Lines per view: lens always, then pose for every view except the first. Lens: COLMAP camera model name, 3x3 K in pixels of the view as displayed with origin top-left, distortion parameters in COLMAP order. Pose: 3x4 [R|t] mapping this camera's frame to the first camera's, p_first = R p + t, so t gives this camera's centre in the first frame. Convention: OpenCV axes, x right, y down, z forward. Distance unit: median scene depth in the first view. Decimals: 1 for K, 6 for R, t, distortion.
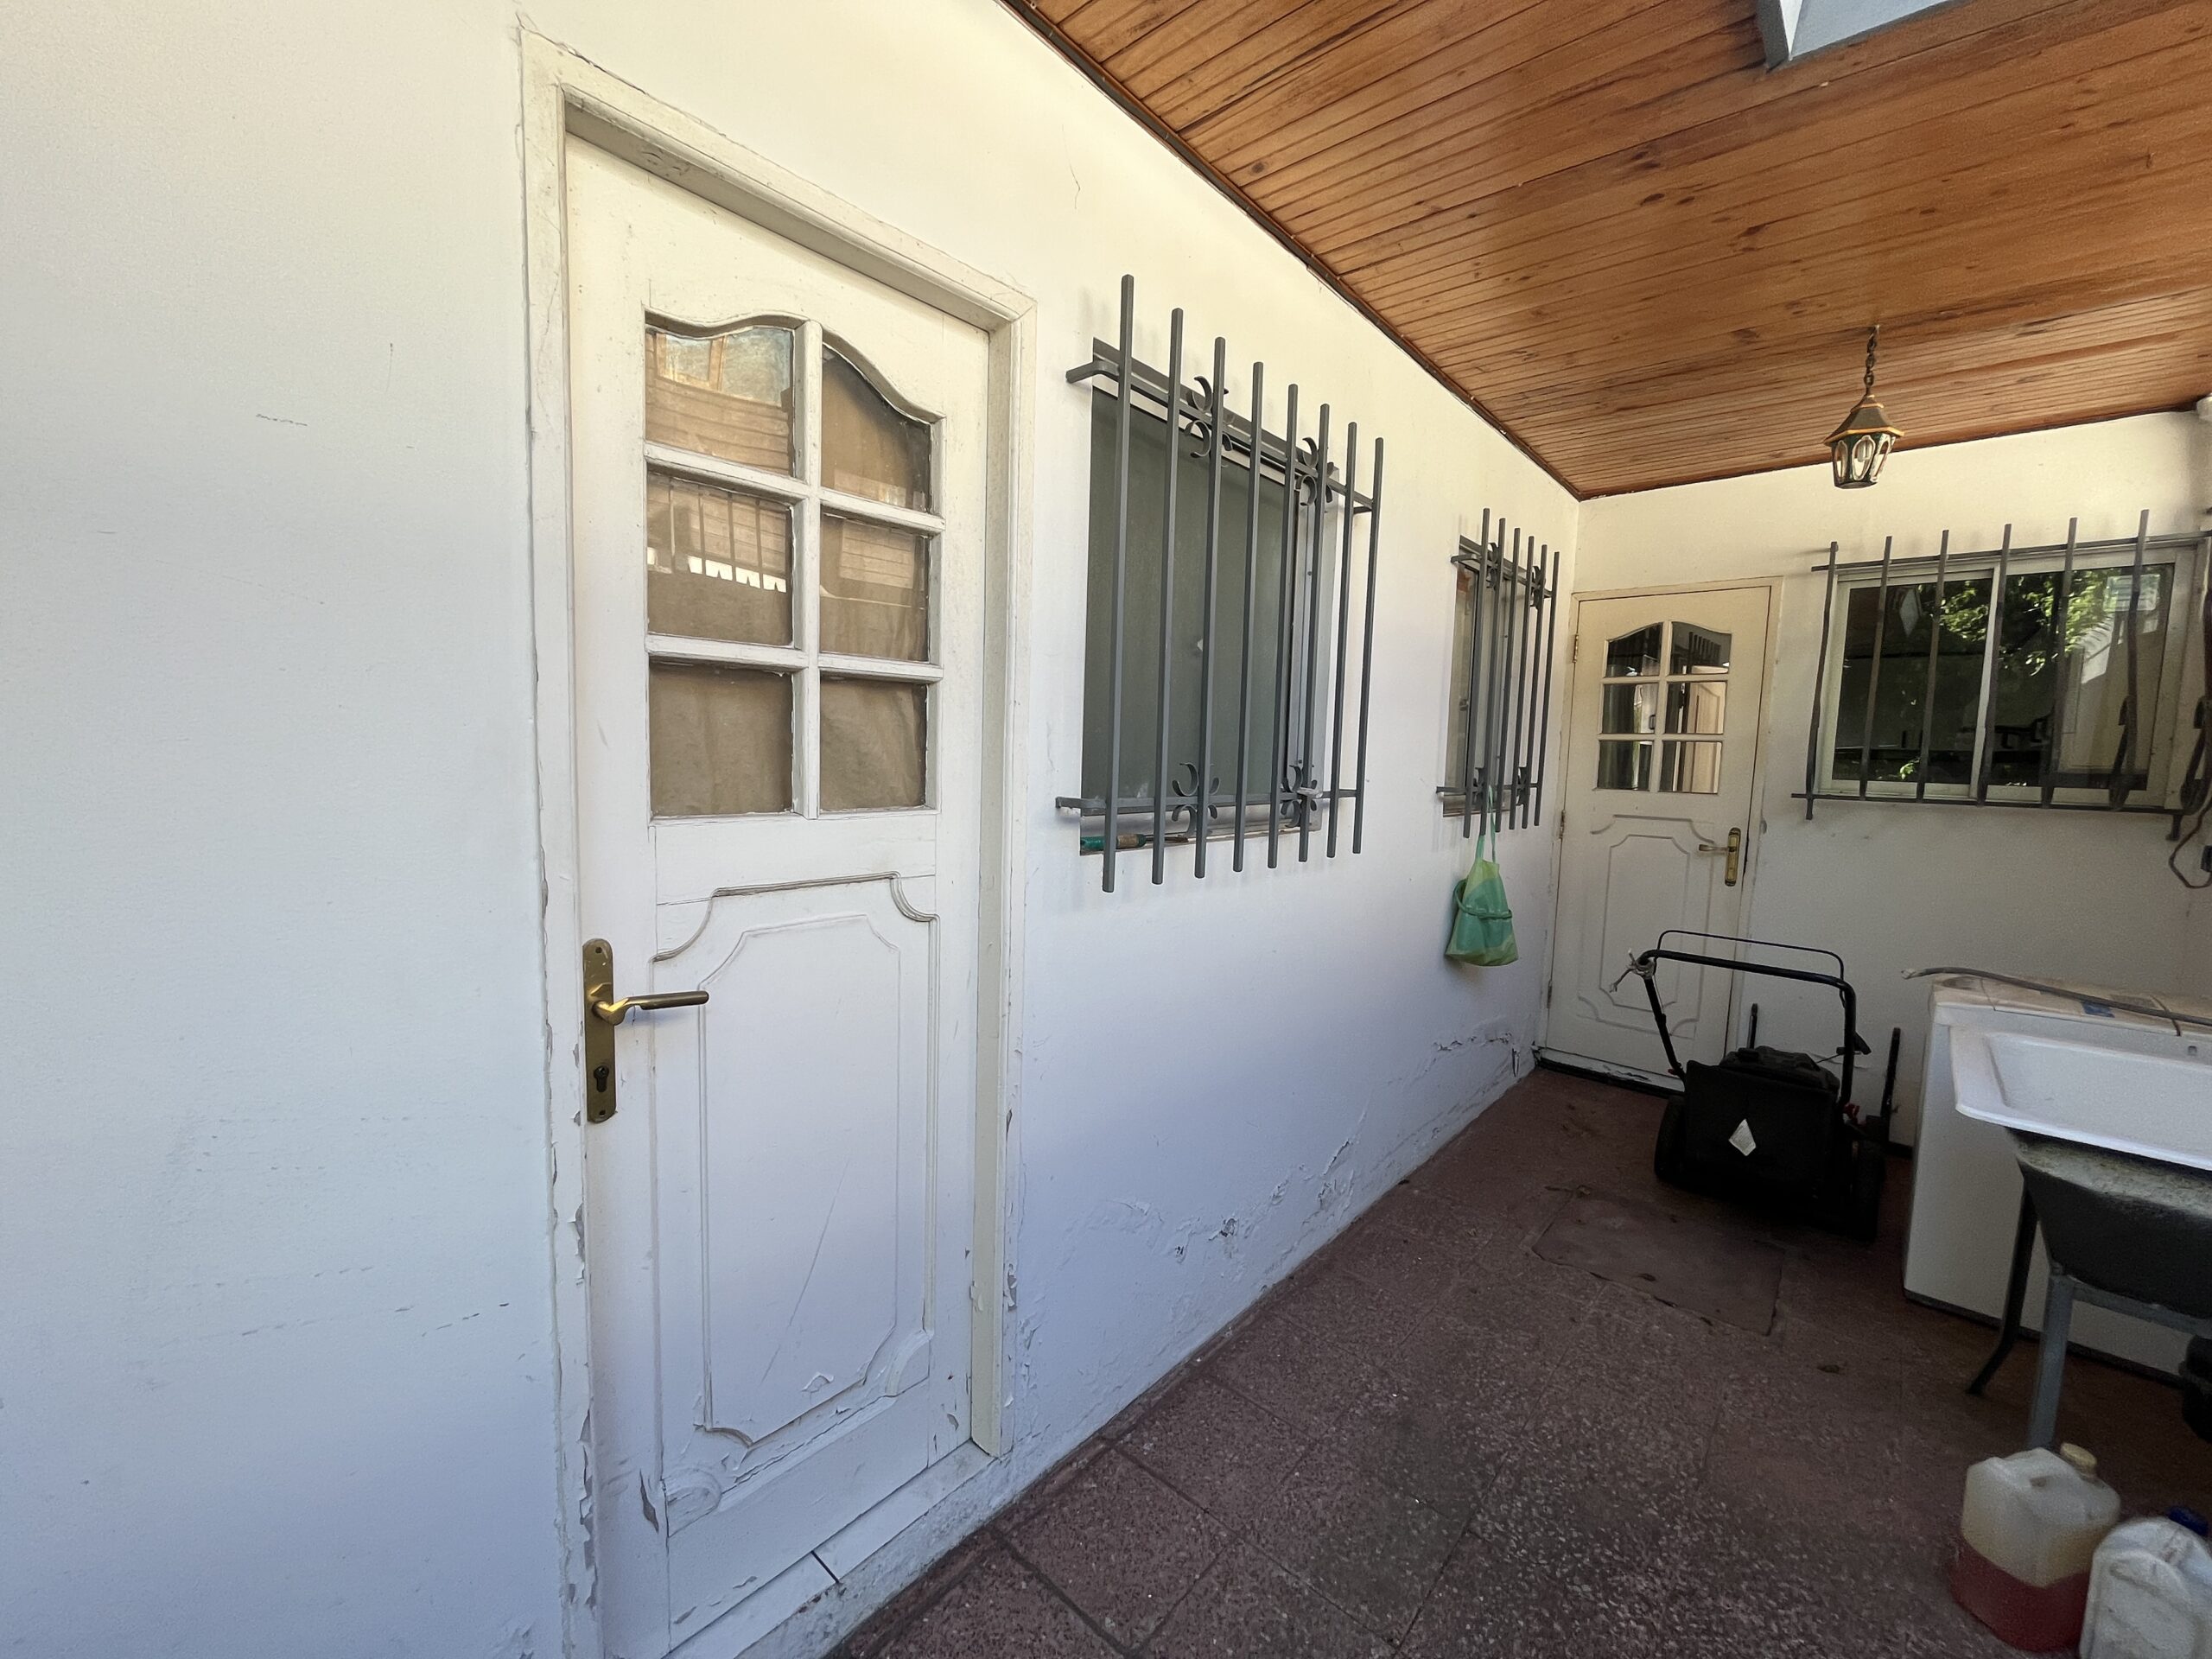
lens RADIAL K [[893.7, 0, 1097.7], [0, 893.7, 825.8], [0, 0, 1]] dist [-0.000712, -0.000251]
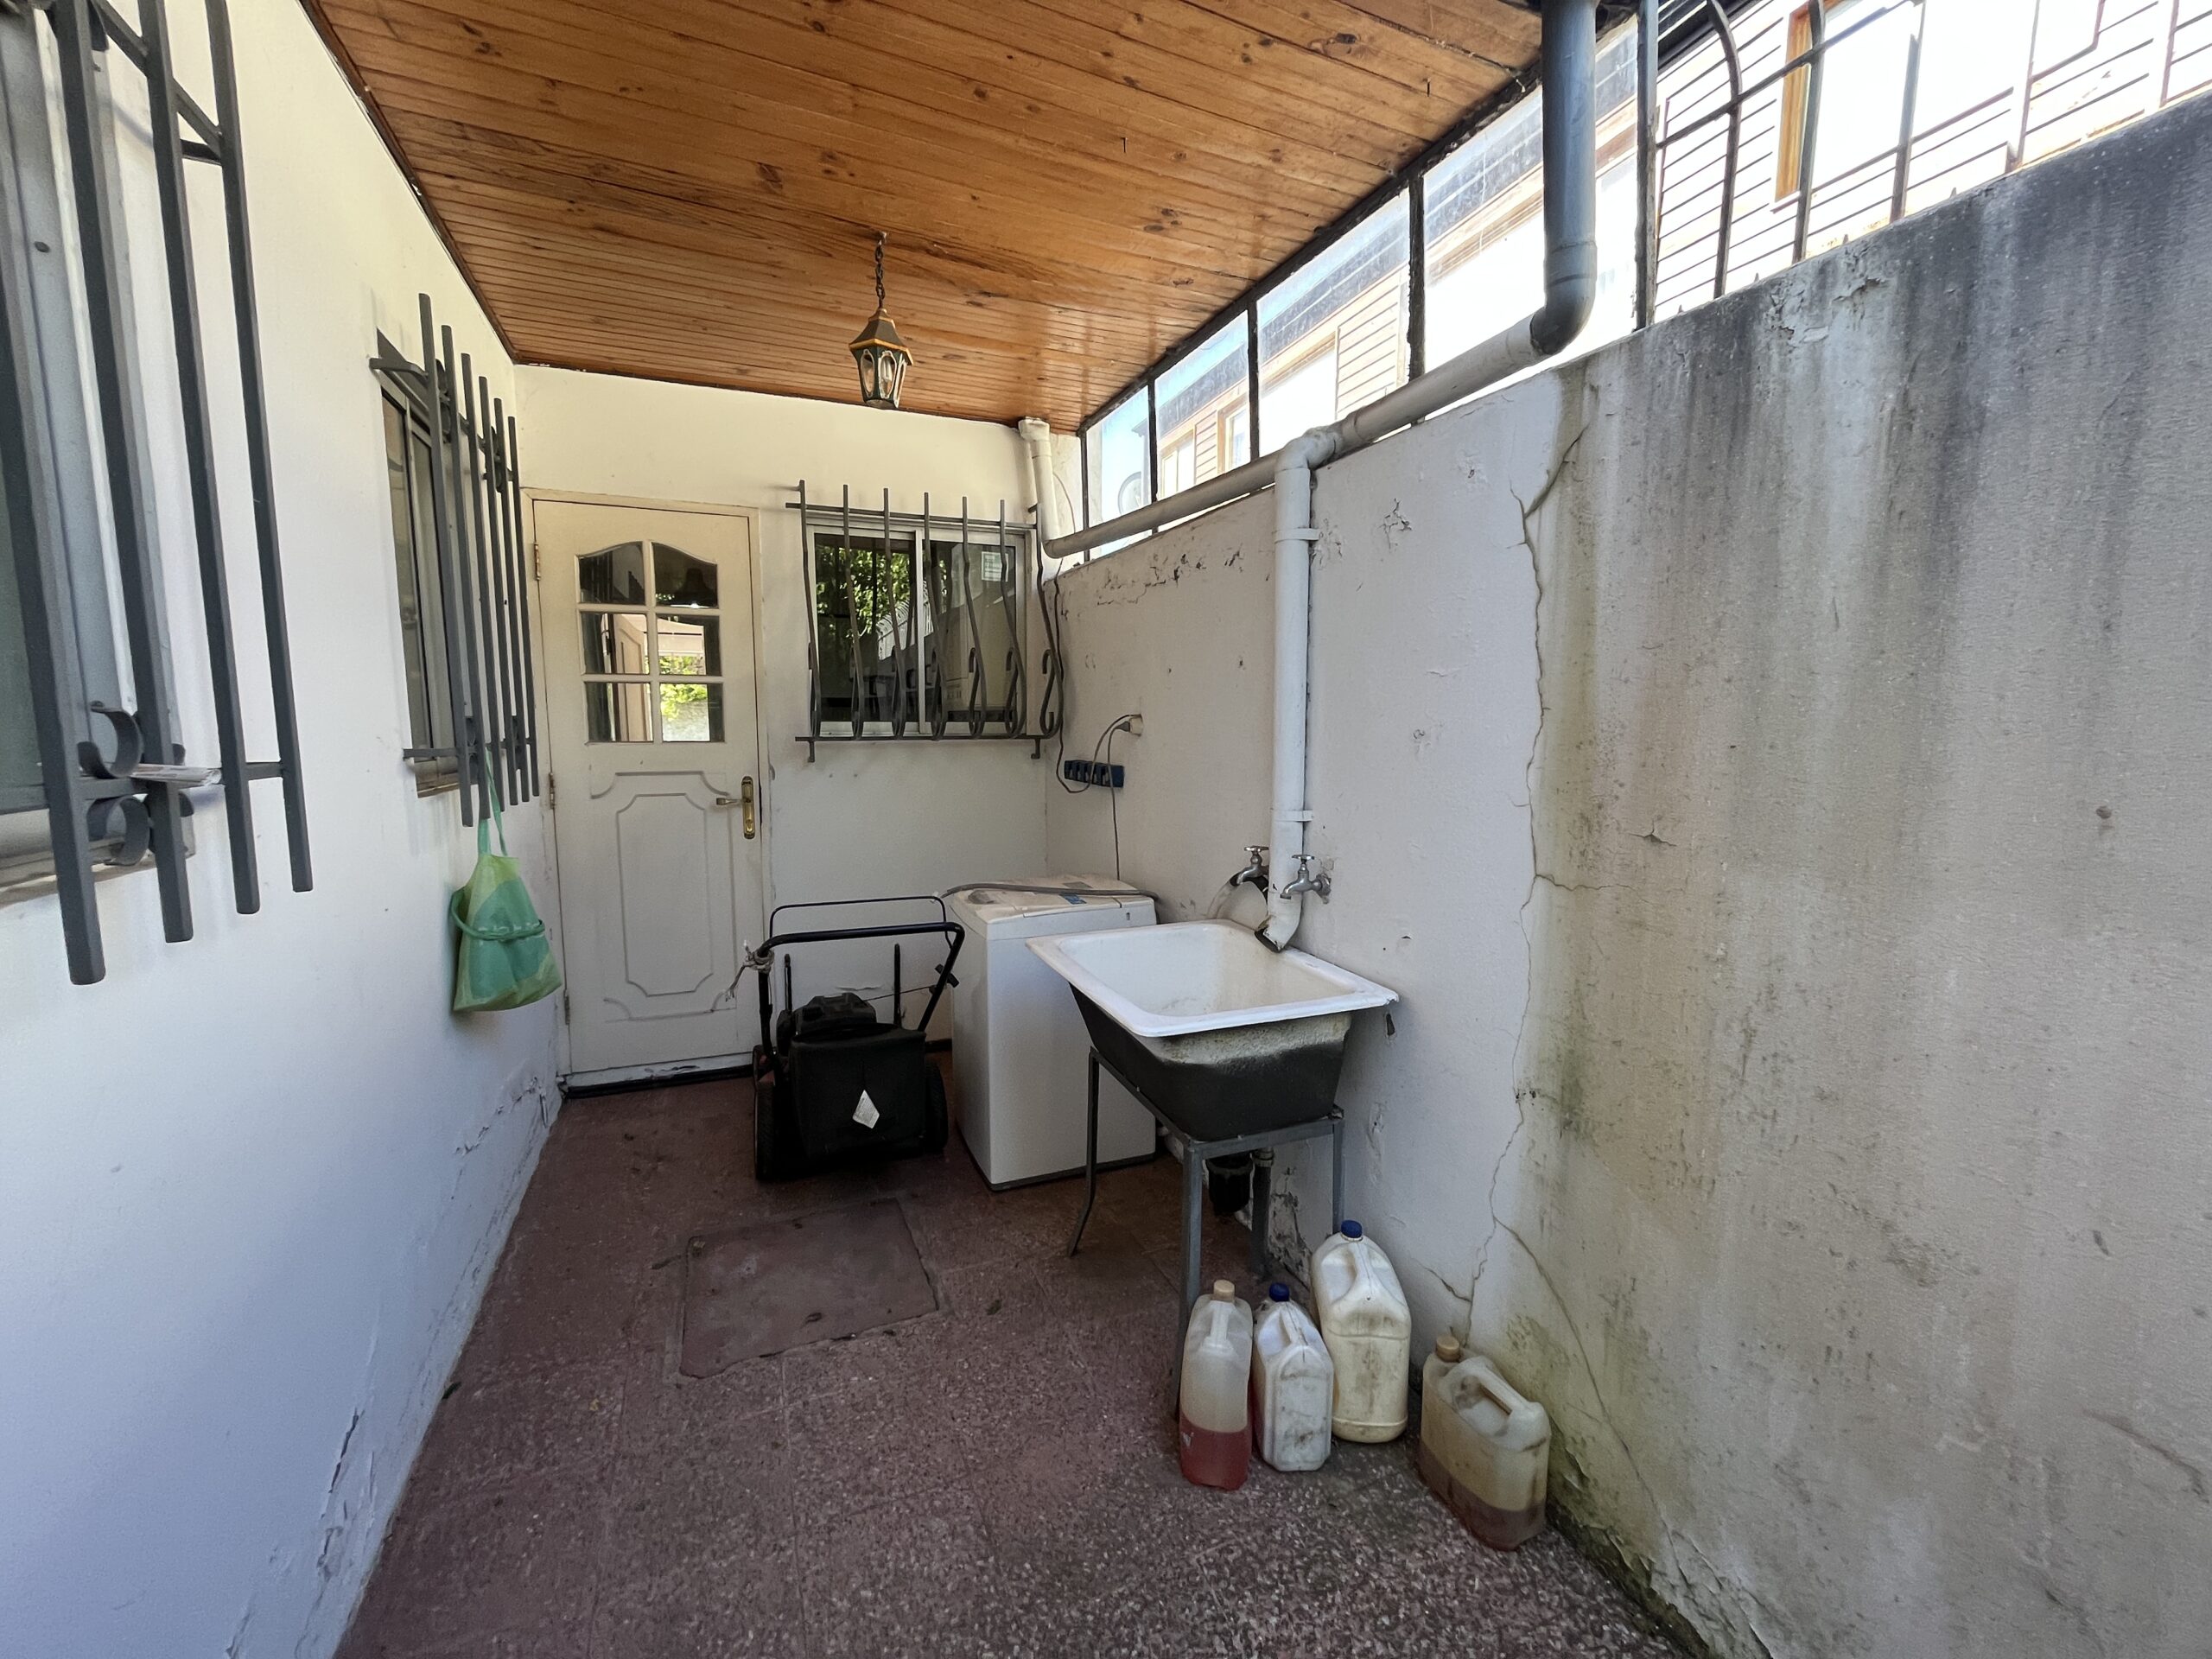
lens RADIAL K [[893.7, 0, 1097.7], [0, 893.7, 825.8], [0, 0, 1]] dist [-0.000712, -0.000251]
pose [[0.432186, -0.131689, 0.892118, 0.034227], [0.088564, 0.990696, 0.103336, -0.012781], [-0.897425, 0.034349, 0.439827, 0.301507]]
